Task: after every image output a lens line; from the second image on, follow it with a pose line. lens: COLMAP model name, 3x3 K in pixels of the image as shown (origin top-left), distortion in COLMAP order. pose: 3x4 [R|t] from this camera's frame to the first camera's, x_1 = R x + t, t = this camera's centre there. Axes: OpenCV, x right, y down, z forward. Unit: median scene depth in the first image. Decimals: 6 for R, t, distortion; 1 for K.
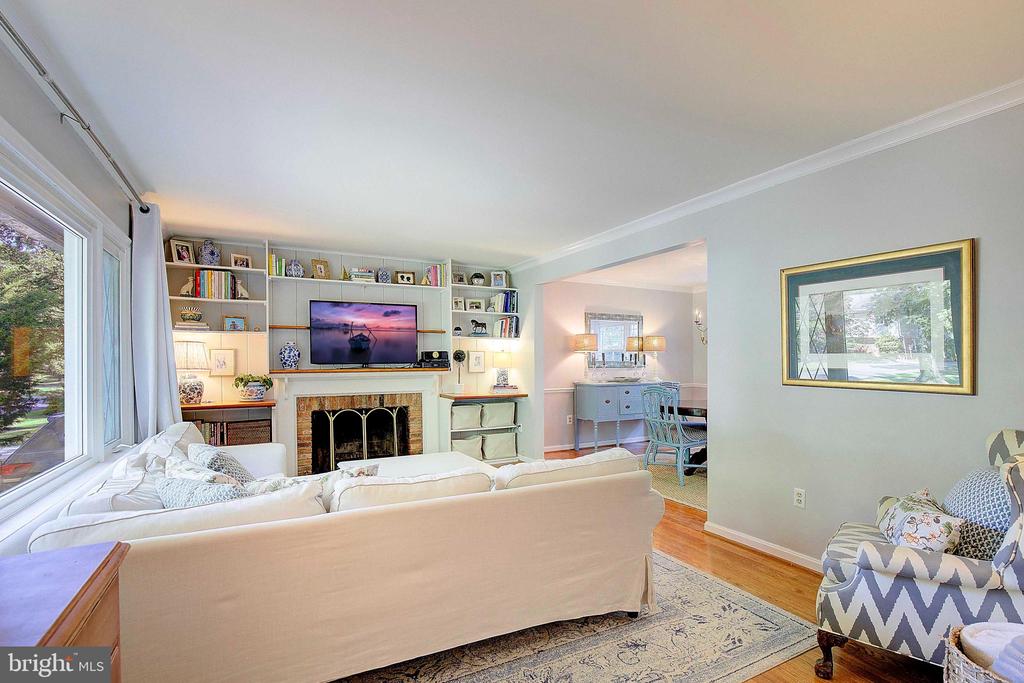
lens RADIAL K [[475.5, 0, 493.3], [0, 475.5, 357.0], [0, 0, 1]] dist [-0.037316, 0.008188]
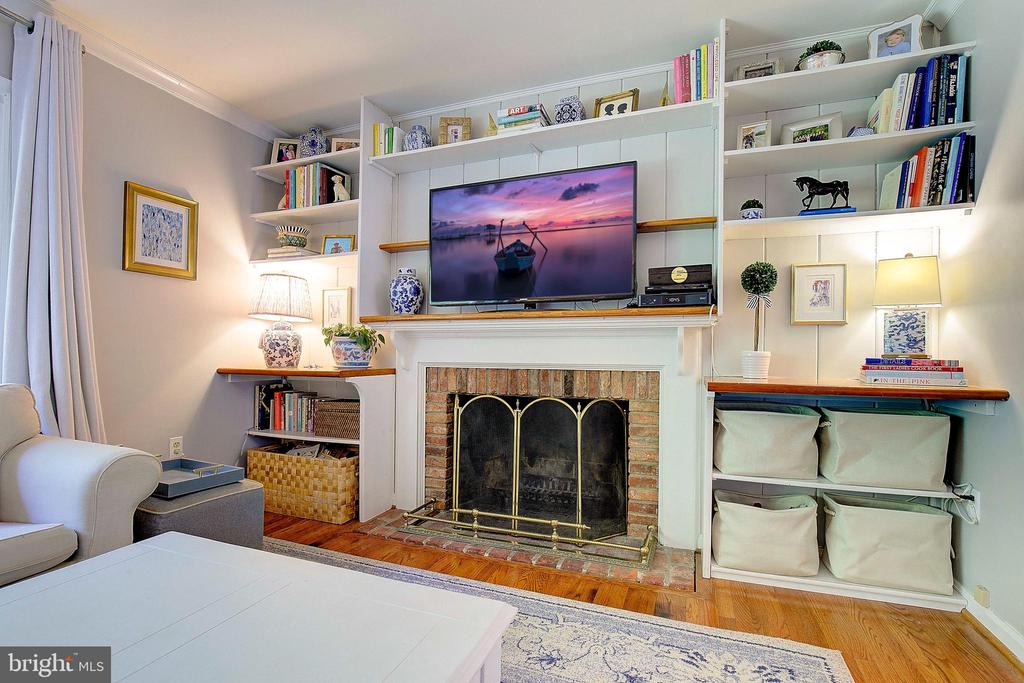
lens RADIAL K [[475.5, 0, 518.2], [0, 475.5, 349.5], [0, 0, 1]] dist [-0.037316, 0.008188]
pose [[0.690719, 0.009263, -0.723064, 0.070481], [-0.004489, 0.999954, 0.008523, 0.054467], [0.723109, -0.002642, 0.690729, 0.633419]]
